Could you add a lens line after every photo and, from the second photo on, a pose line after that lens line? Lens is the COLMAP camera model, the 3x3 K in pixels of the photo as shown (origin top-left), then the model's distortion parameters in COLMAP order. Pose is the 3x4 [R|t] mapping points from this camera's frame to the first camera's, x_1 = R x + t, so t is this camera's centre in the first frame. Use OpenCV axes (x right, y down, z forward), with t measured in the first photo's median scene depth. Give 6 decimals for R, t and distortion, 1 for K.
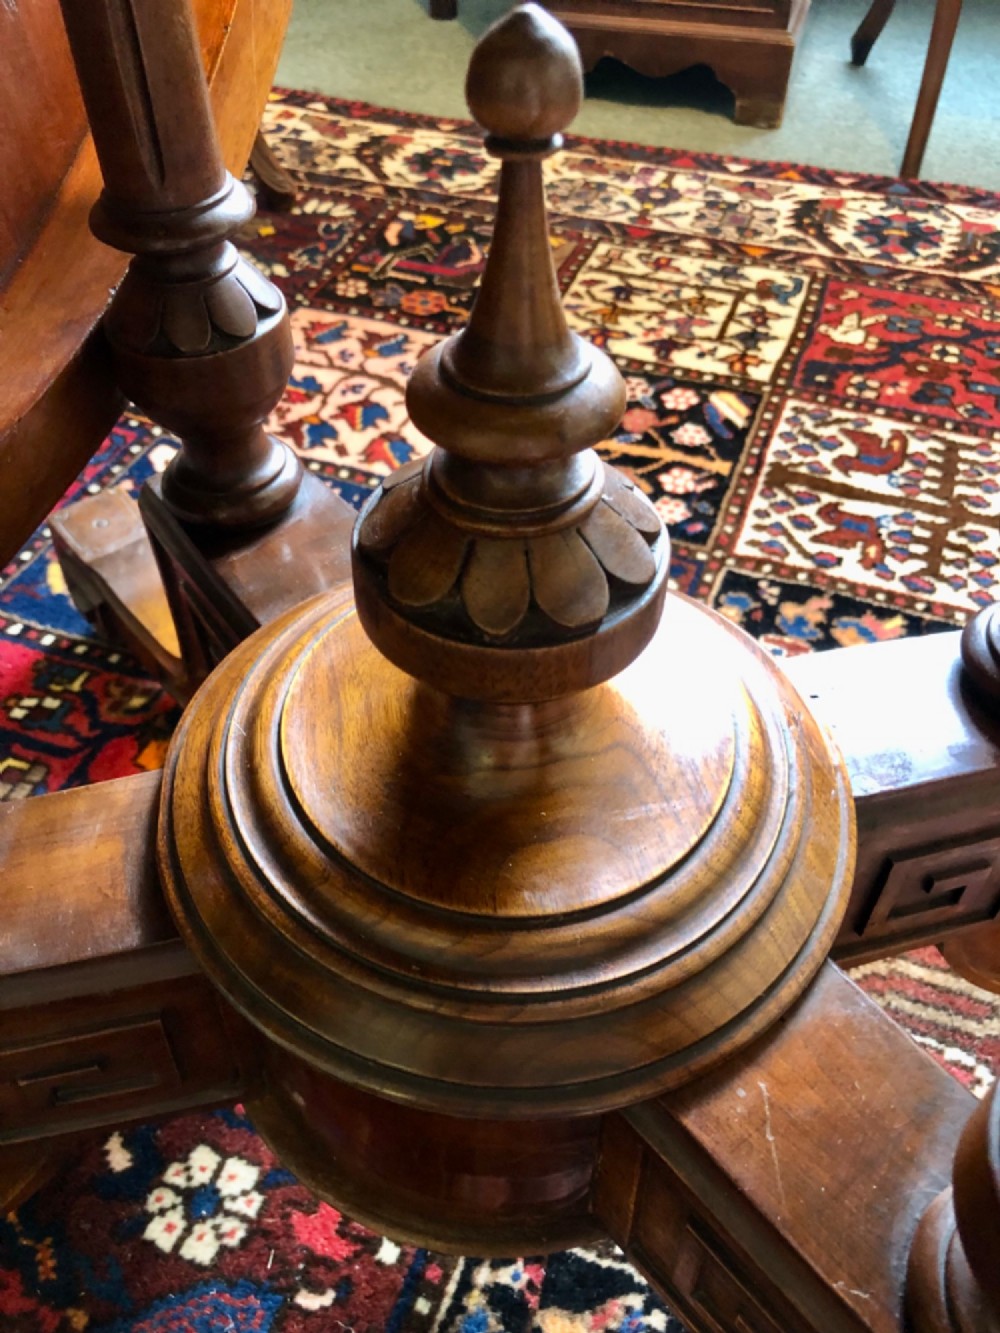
lens RADIAL K [[1144.8, 0, 485.3], [0, 1144.8, 622.5], [0, 0, 1]] dist [0.011311, -0.012021]
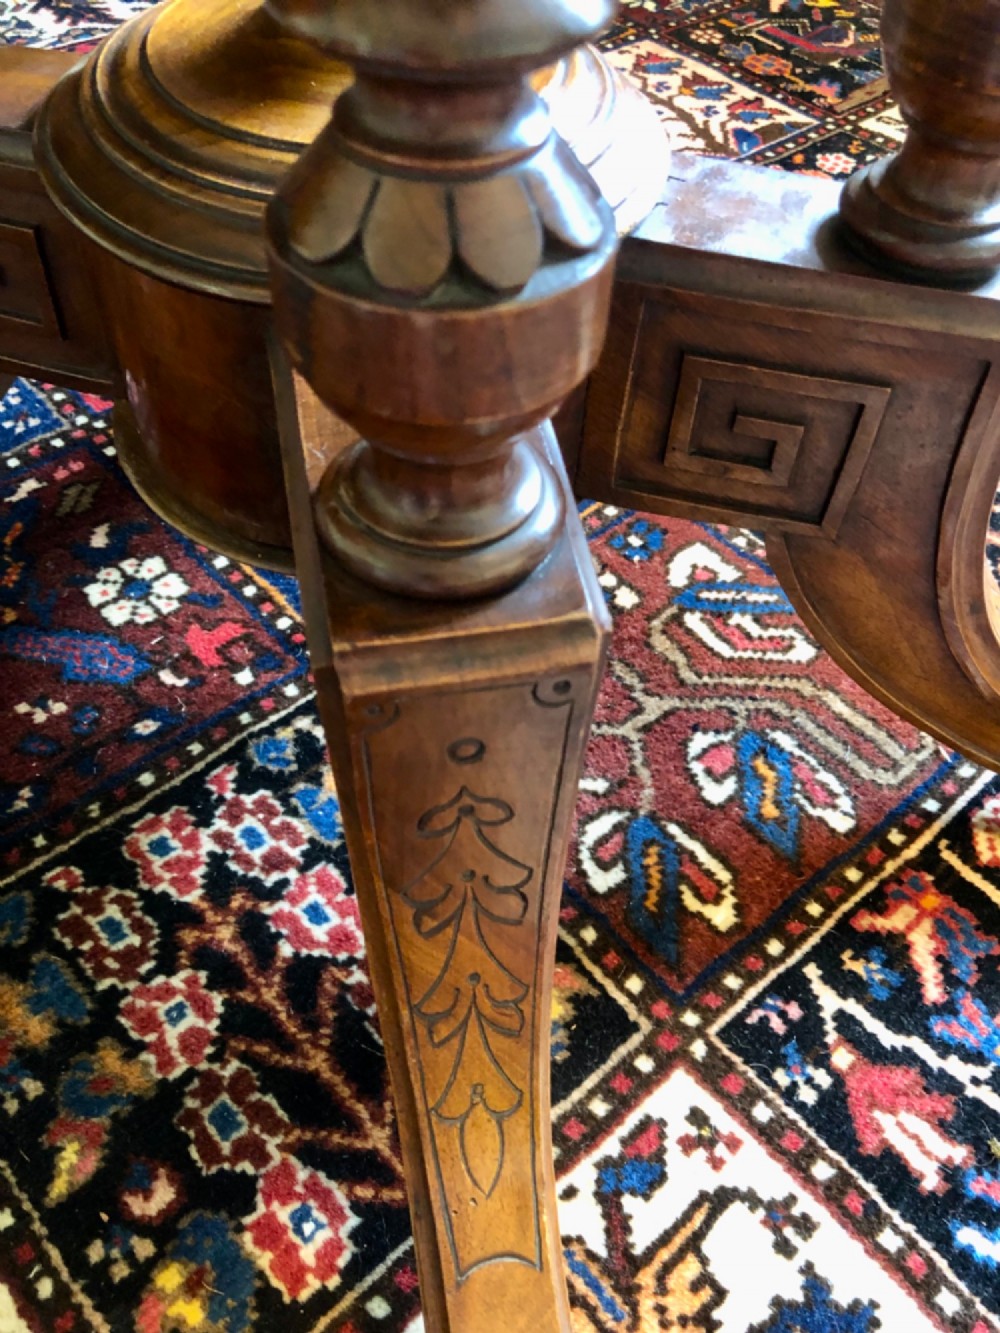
lens RADIAL K [[1144.8, 0, 485.3], [0, 1144.8, 622.5], [0, 0, 1]] dist [0.011311, -0.012021]
pose [[0.882221, 0.378242, -0.280391, 0.370402], [-0.354449, 0.925528, 0.133281, 0.224060], [0.309922, -0.018199, 0.950588, -0.012002]]
